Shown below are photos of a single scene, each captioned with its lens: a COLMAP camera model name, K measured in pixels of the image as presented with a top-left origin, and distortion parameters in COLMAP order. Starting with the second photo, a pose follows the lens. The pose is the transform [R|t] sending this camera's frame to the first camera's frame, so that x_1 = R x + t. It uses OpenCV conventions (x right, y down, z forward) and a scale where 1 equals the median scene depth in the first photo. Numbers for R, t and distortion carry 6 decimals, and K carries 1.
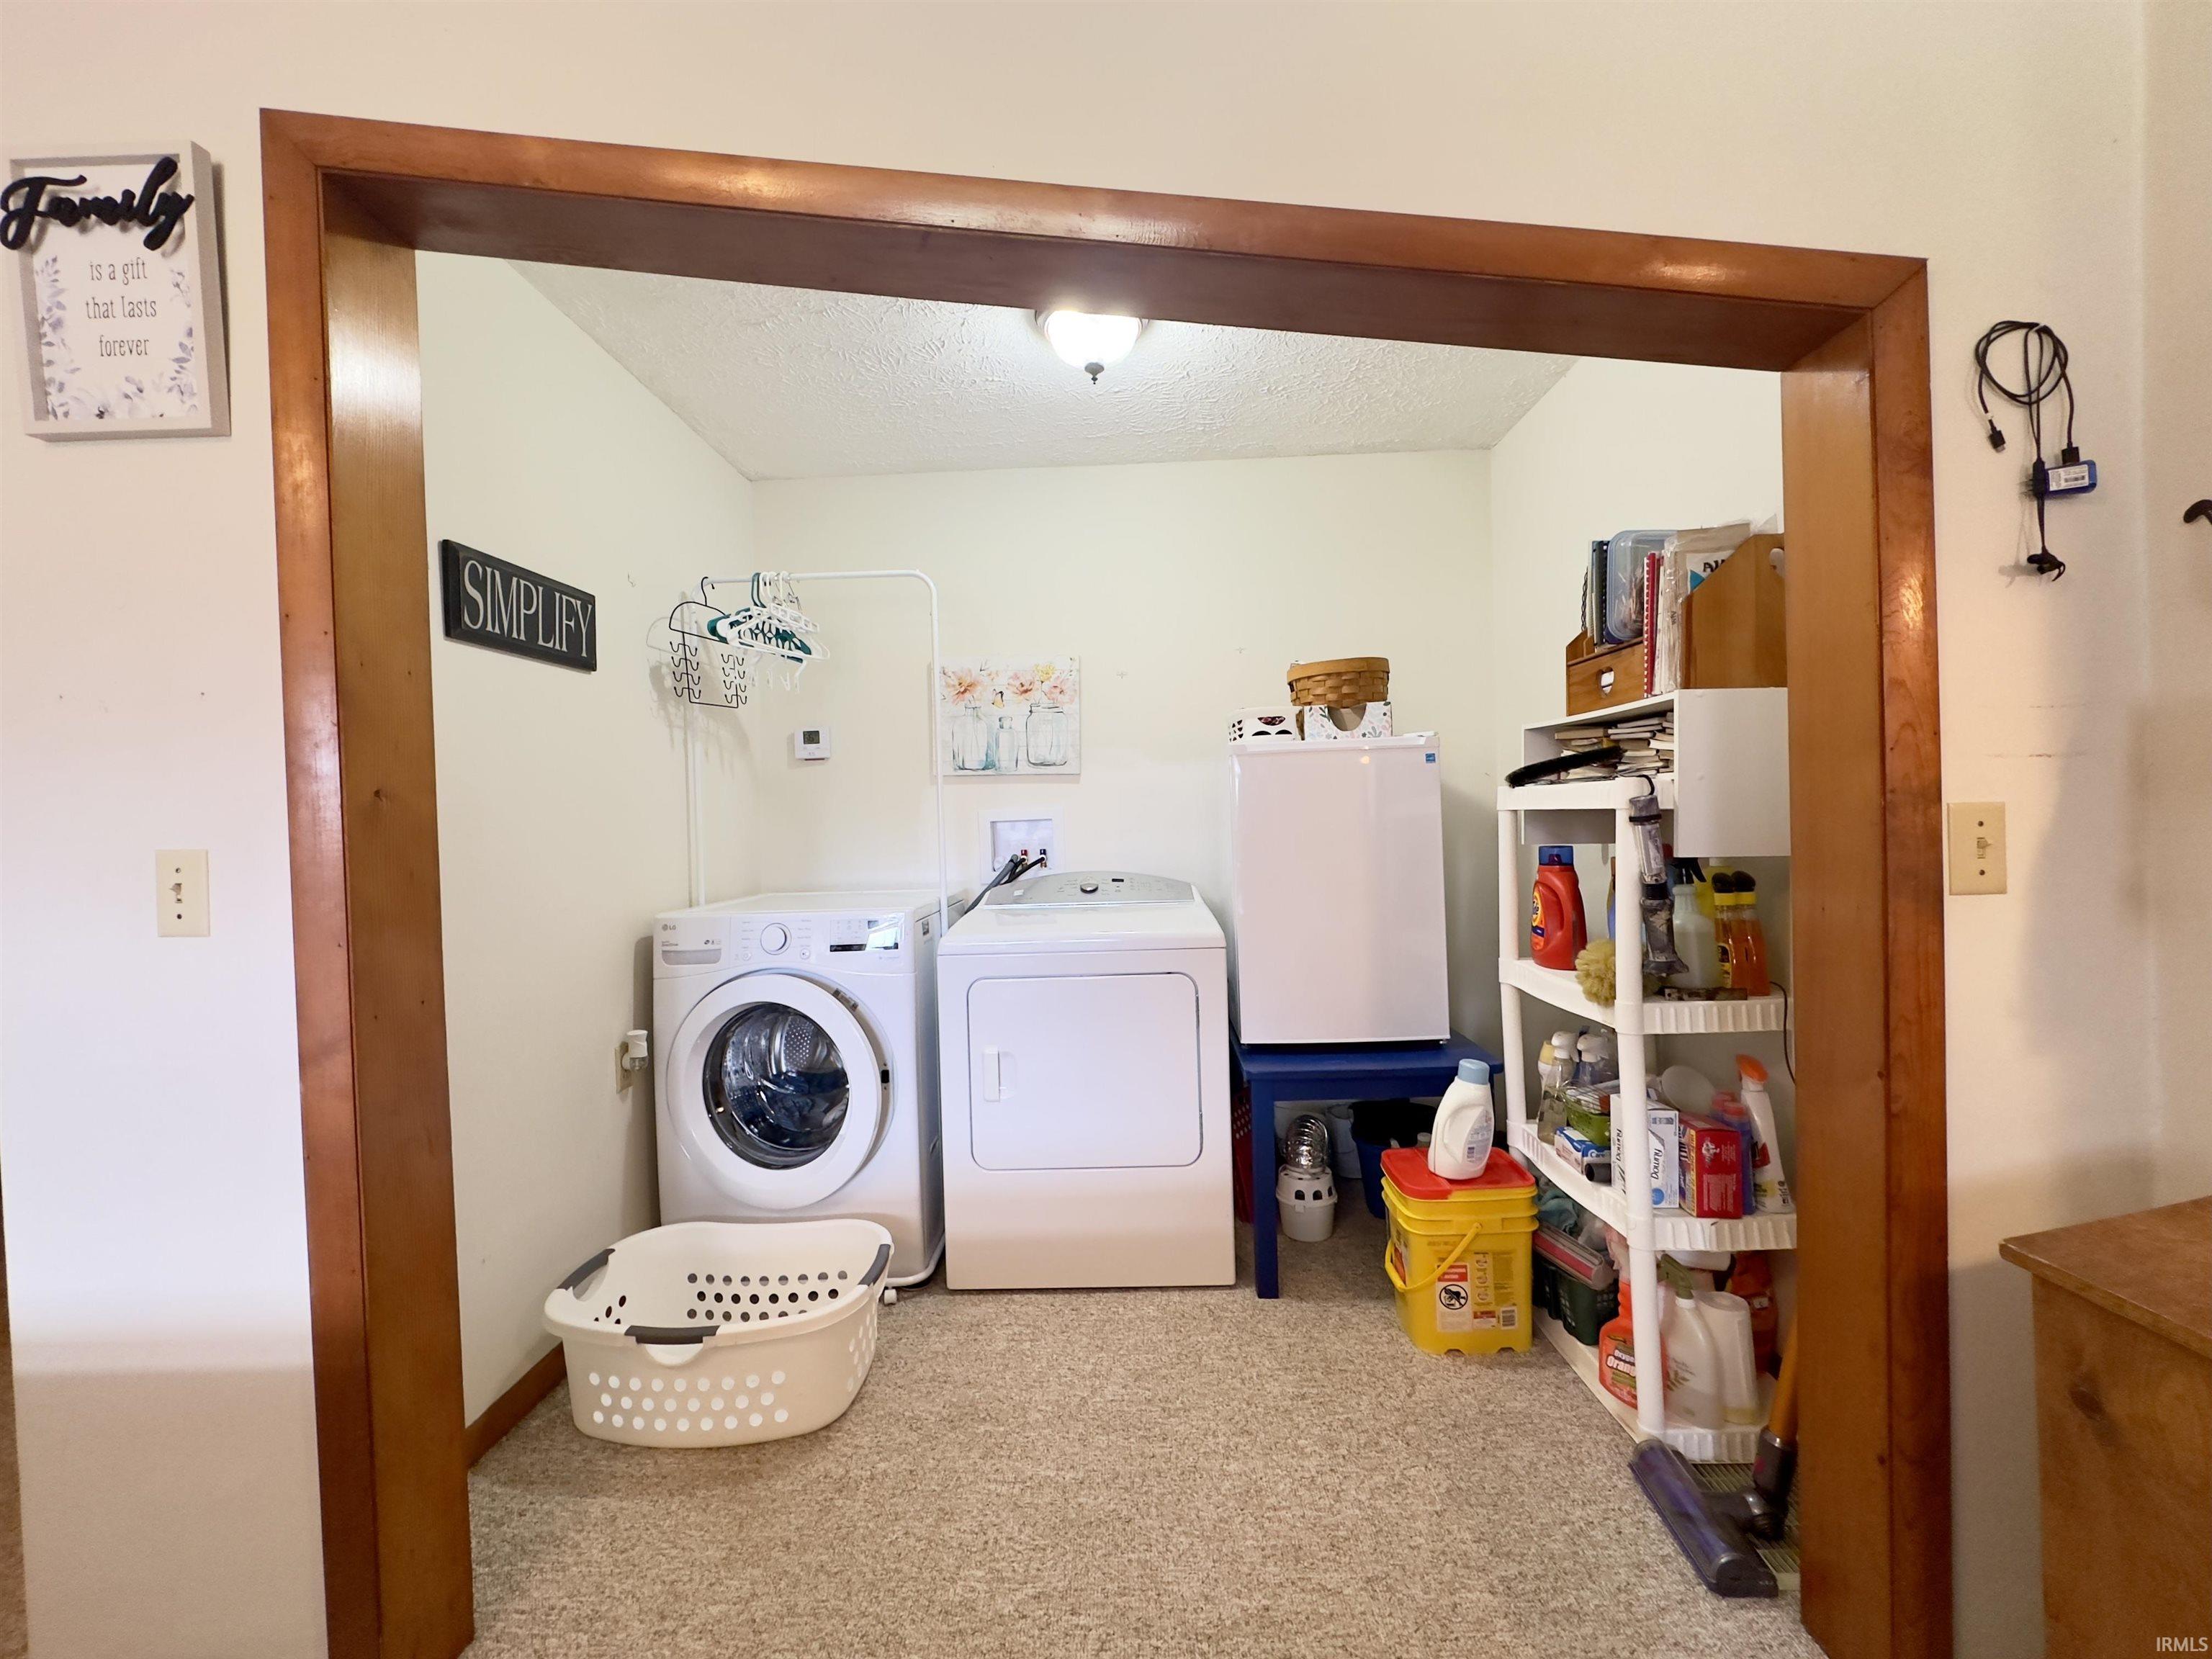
lens RADIAL K [[883.4, 0, 1107.9], [0, 883.4, 827.3], [0, 0, 1]] dist [-0.002017, 0.001253]
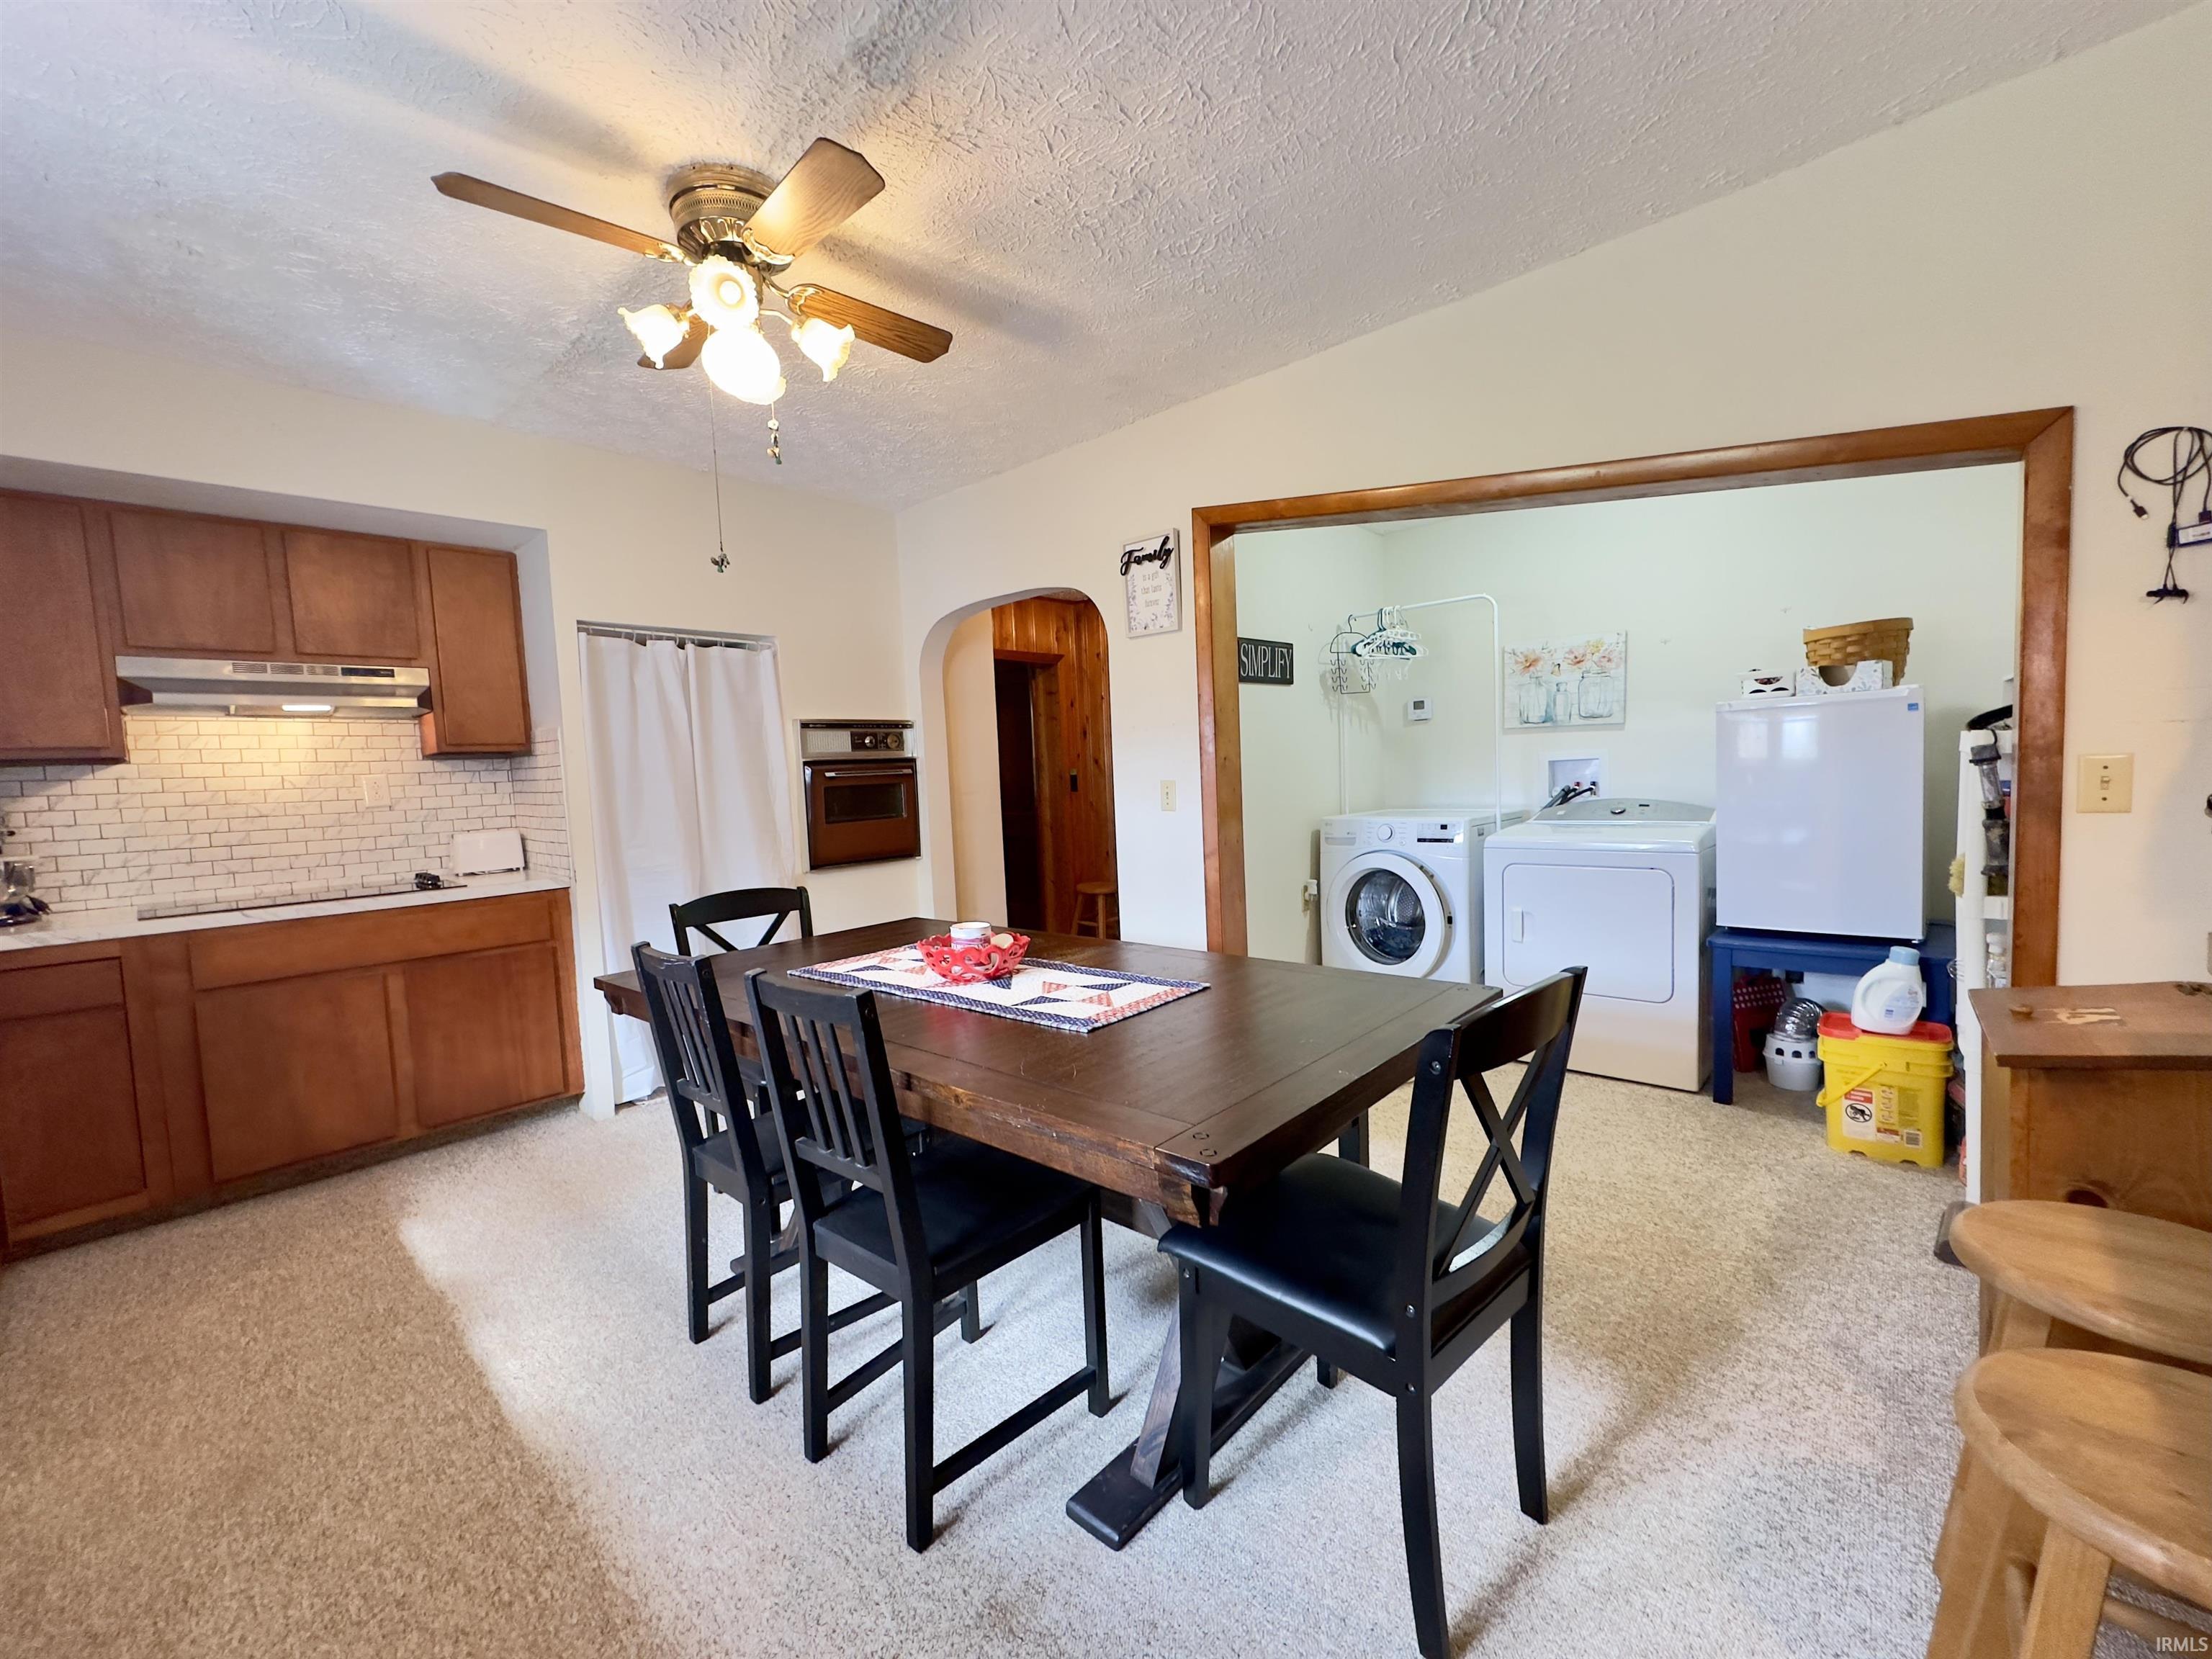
lens RADIAL K [[883.4, 0, 1101.6], [0, 883.4, 833.0], [0, 0, 1]] dist [-0.002017, 0.001253]
pose [[0.753163, 0.043396, -0.656401, 0.378736], [0.012145, 0.996734, 0.079832, -0.018898], [0.657722, -0.068098, 0.750176, -0.737232]]
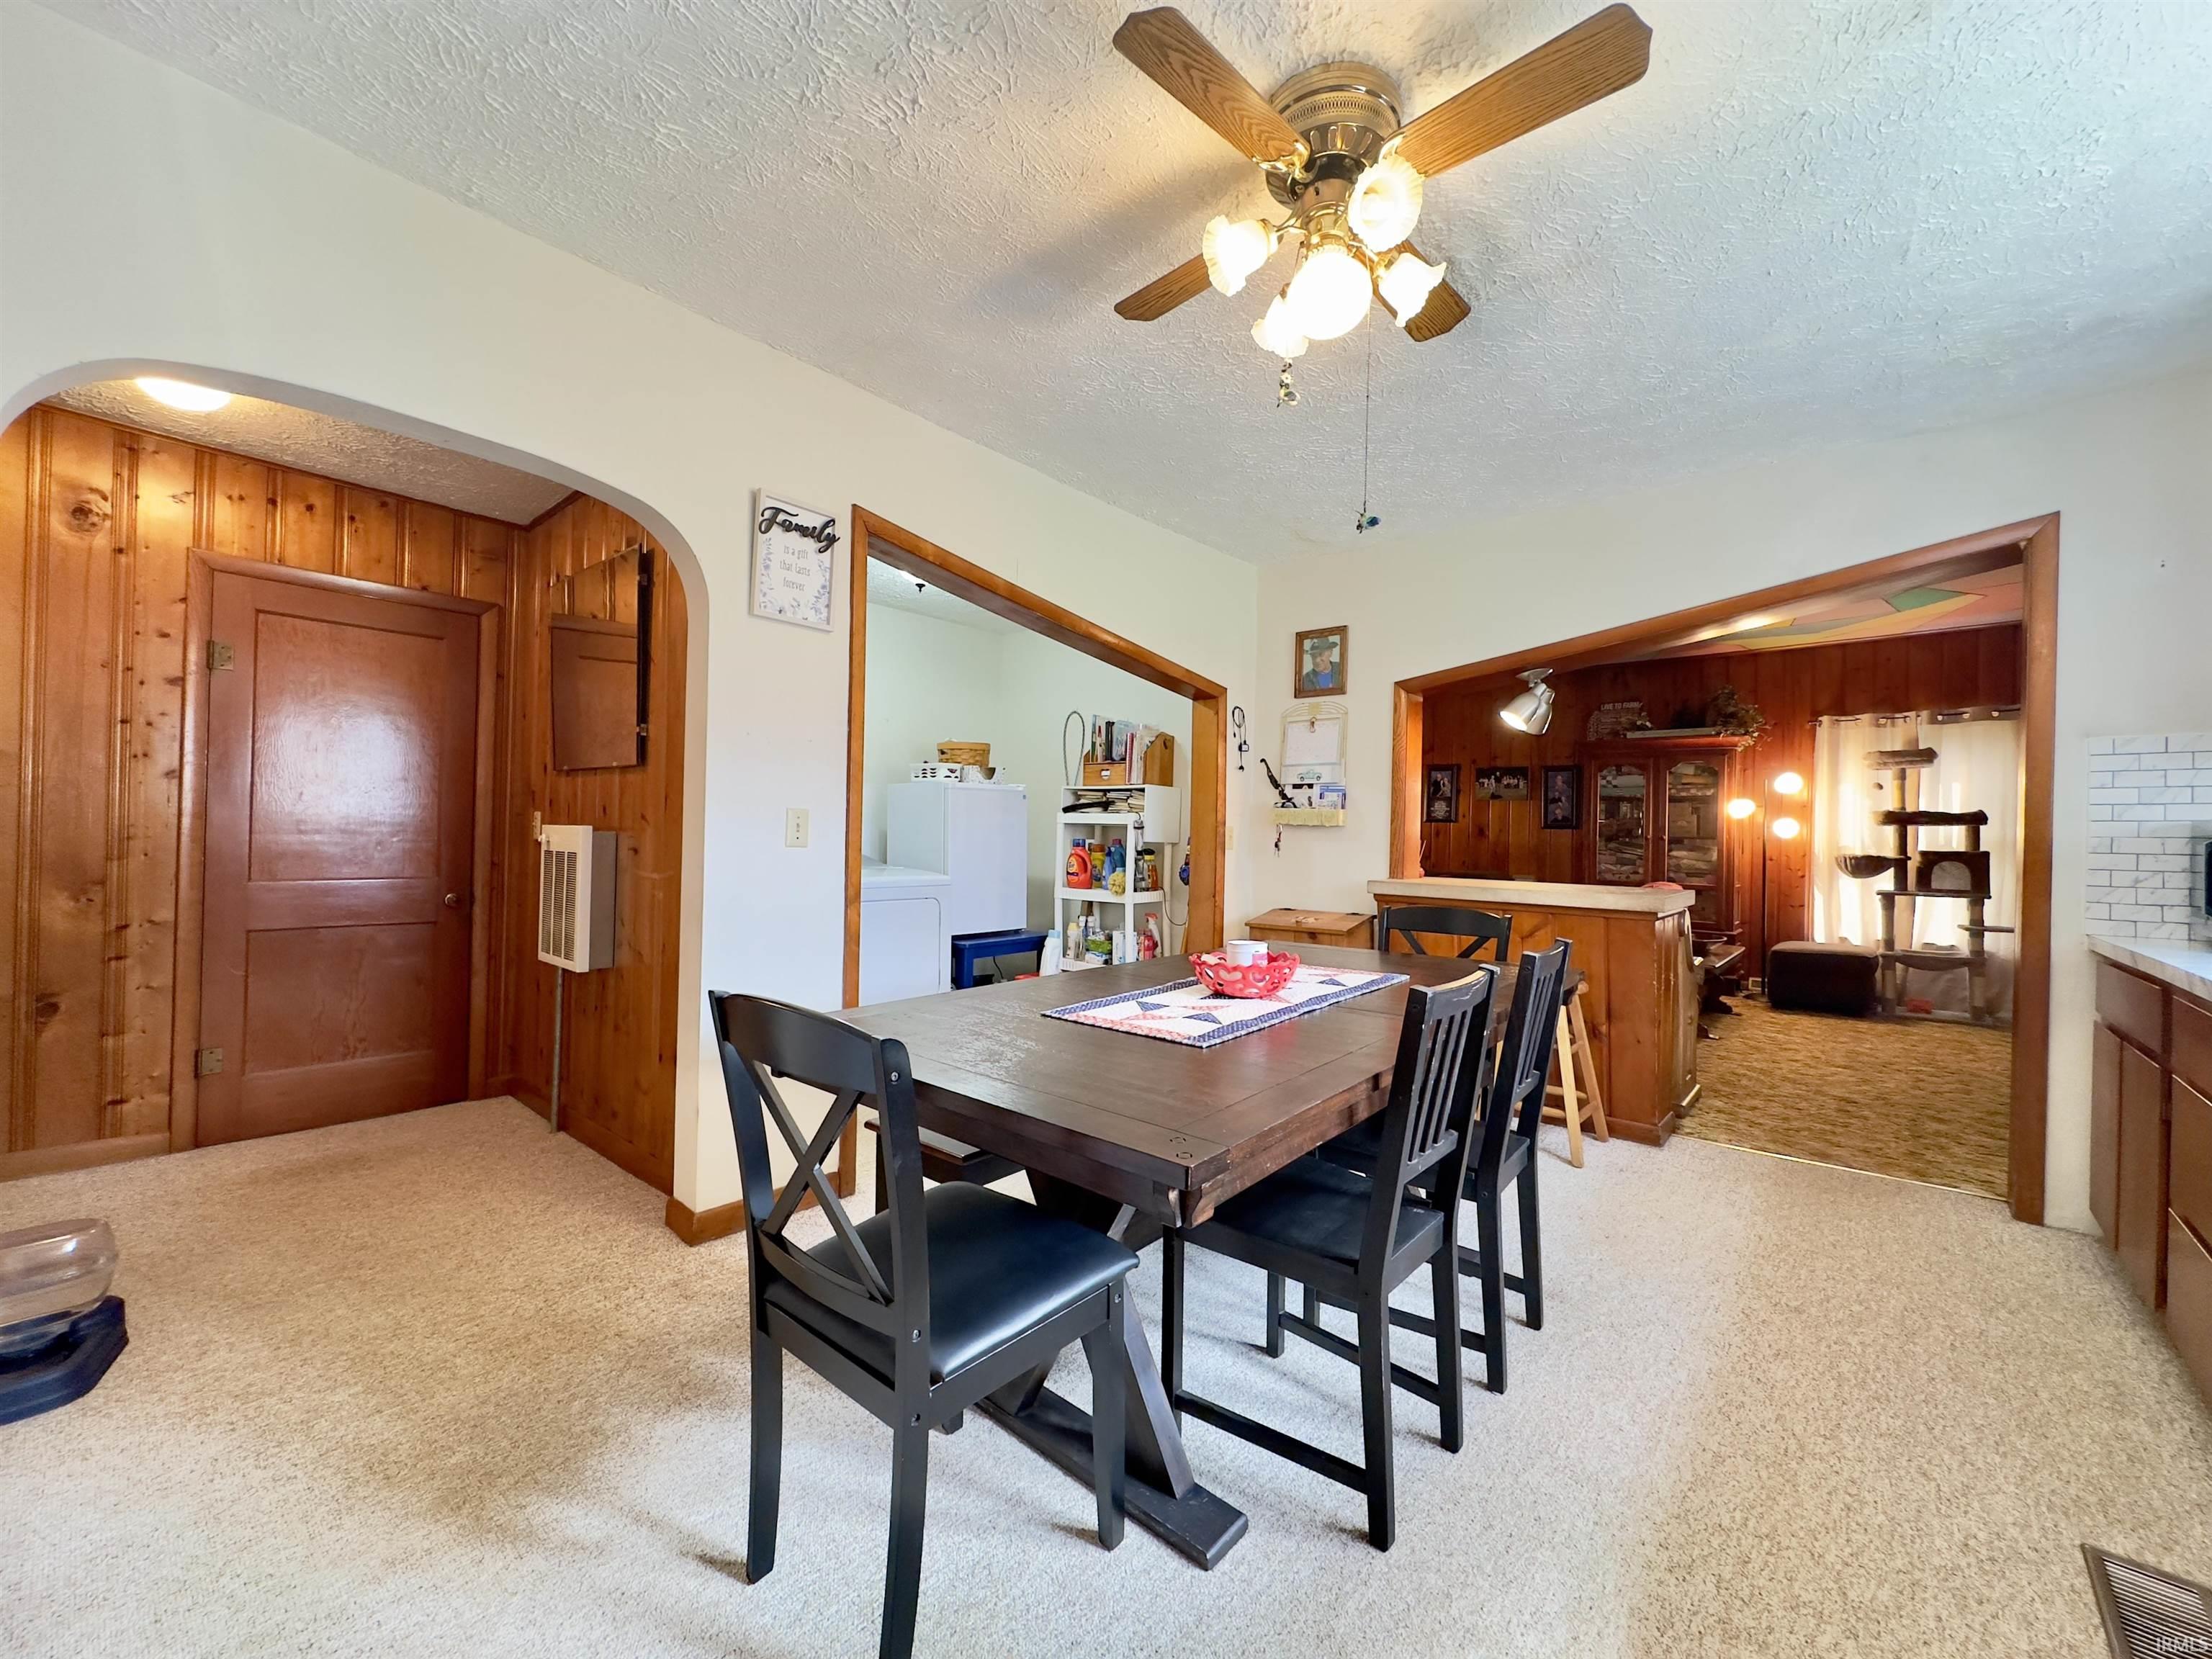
lens RADIAL K [[883.4, 0, 1111.7], [0, 883.4, 838.9], [0, 0, 1]] dist [-0.002017, 0.001253]
pose [[0.635382, 0.037517, 0.771286, -1.320577], [-0.029308, 0.999271, -0.024463, 0.077968], [-0.771642, -0.007061, 0.636018, -0.609028]]
